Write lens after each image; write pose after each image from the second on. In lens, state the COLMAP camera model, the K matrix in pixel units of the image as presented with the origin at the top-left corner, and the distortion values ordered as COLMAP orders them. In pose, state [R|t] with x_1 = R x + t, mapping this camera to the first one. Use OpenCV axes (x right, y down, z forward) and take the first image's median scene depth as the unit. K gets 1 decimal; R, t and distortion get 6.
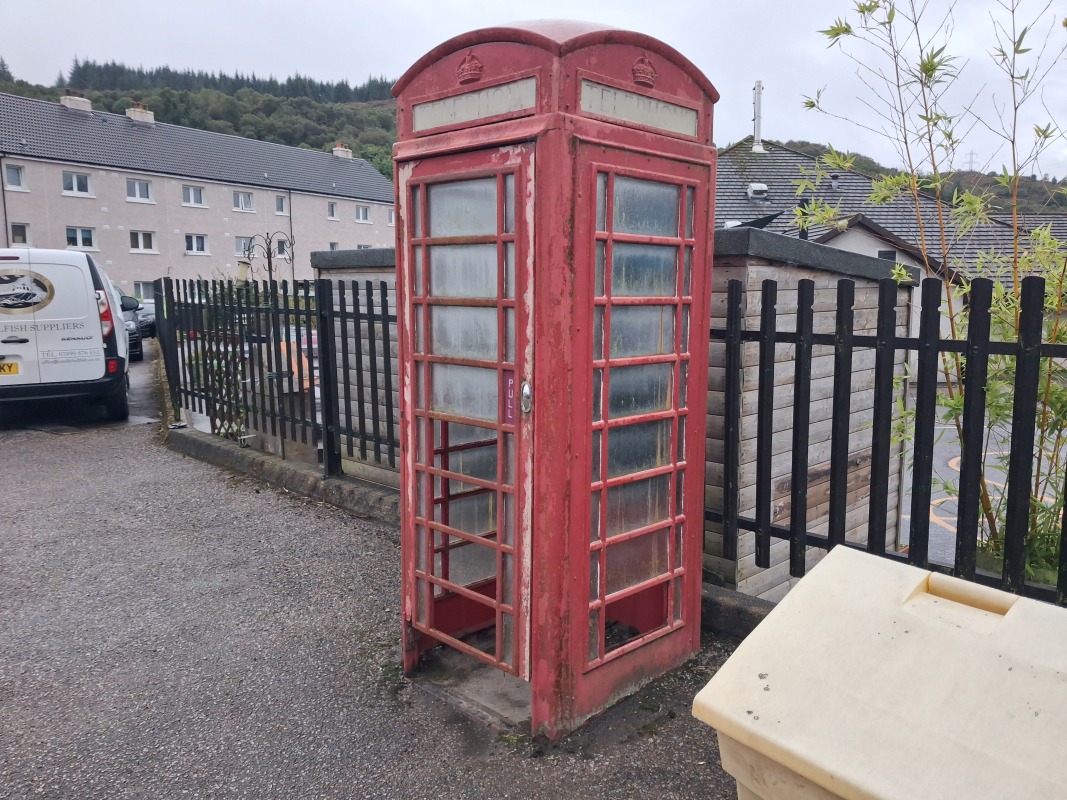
lens RADIAL K [[847.5, 0, 552.9], [0, 847.5, 387.5], [0, 0, 1]] dist [0.000763, -0.010022]
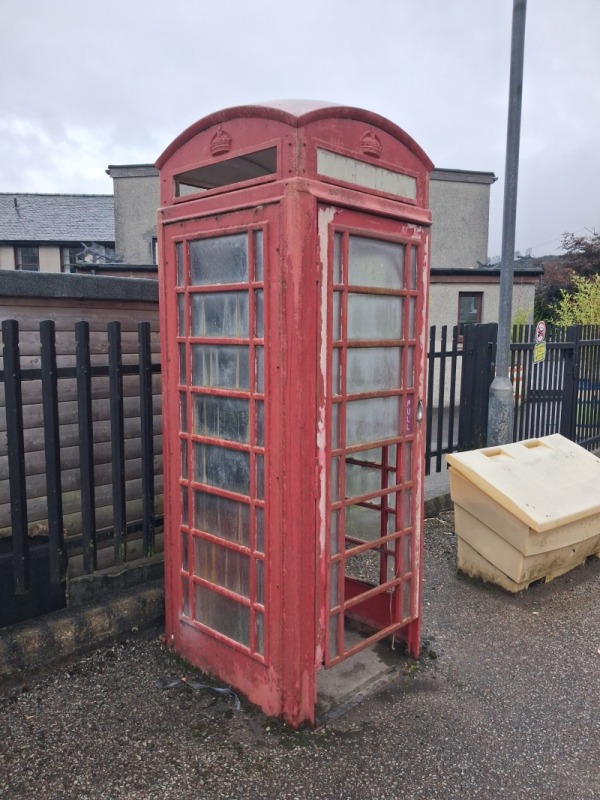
lens RADIAL K [[627.5, 0, 295.1], [0, 627.5, 402.2], [0, 0, 1]] dist [-0.004574, 0.008422]
pose [[0.005986, -0.110950, 0.993808, -0.929968], [0.119913, 0.986734, 0.109438, -0.123264], [-0.992766, 0.118516, 0.019211, 1.052884]]
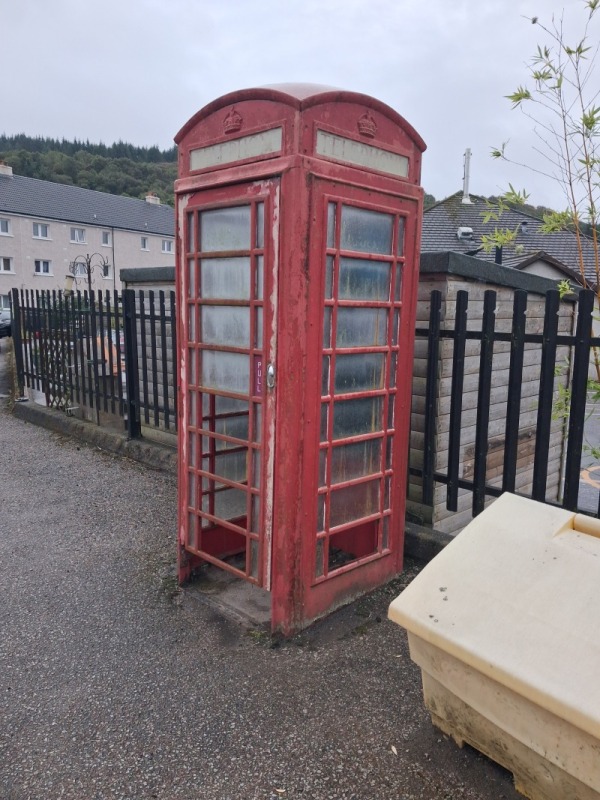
lens RADIAL K [[632.1, 0, 300.0], [0, 632.1, 400.0], [0, 0, 1]] dist [0.001685, -0.013377]
pose [[0.999654, 0.019983, -0.017097, 0.027795], [-0.019496, 0.999412, 0.028198, 0.018777], [0.017650, -0.027855, 0.999456, 0.023320]]
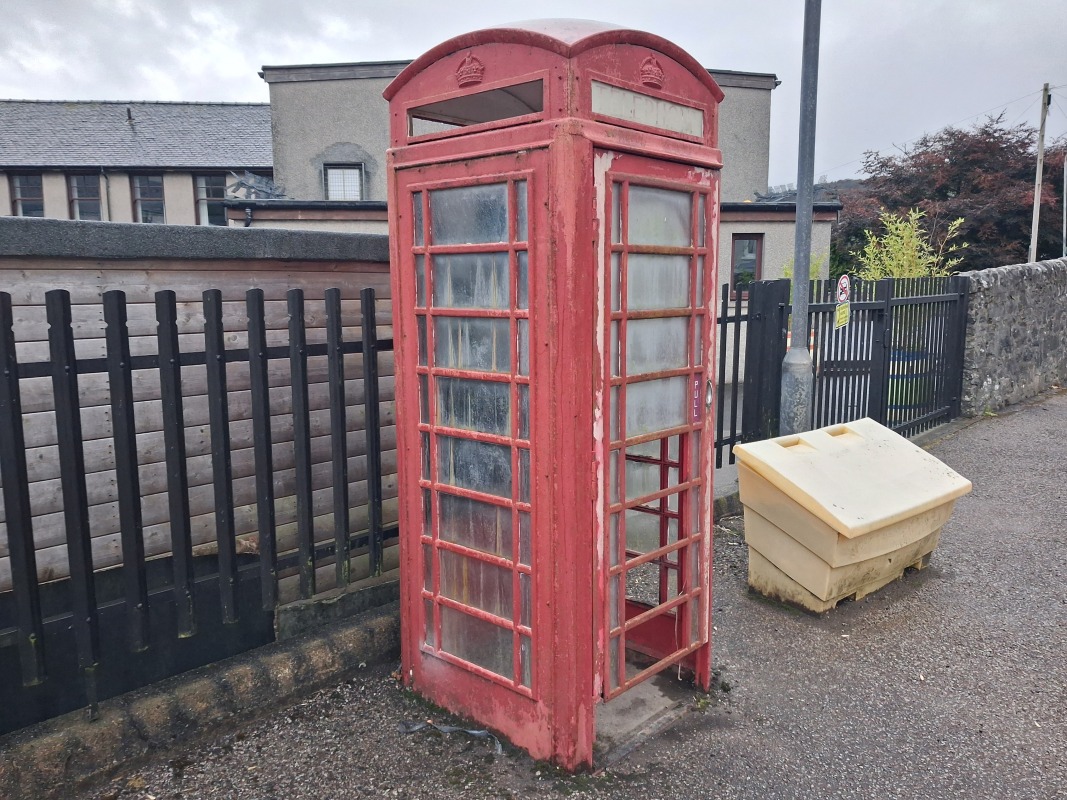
lens RADIAL K [[843.1, 0, 533.5], [0, 843.1, 400.0], [0, 0, 1]] dist [0.001685, -0.013377]
pose [[-0.025570, -0.134613, 0.990568, -1.024237], [0.130053, 0.982023, 0.136809, -0.147519], [-0.991177, 0.132324, -0.007603, 1.109682]]
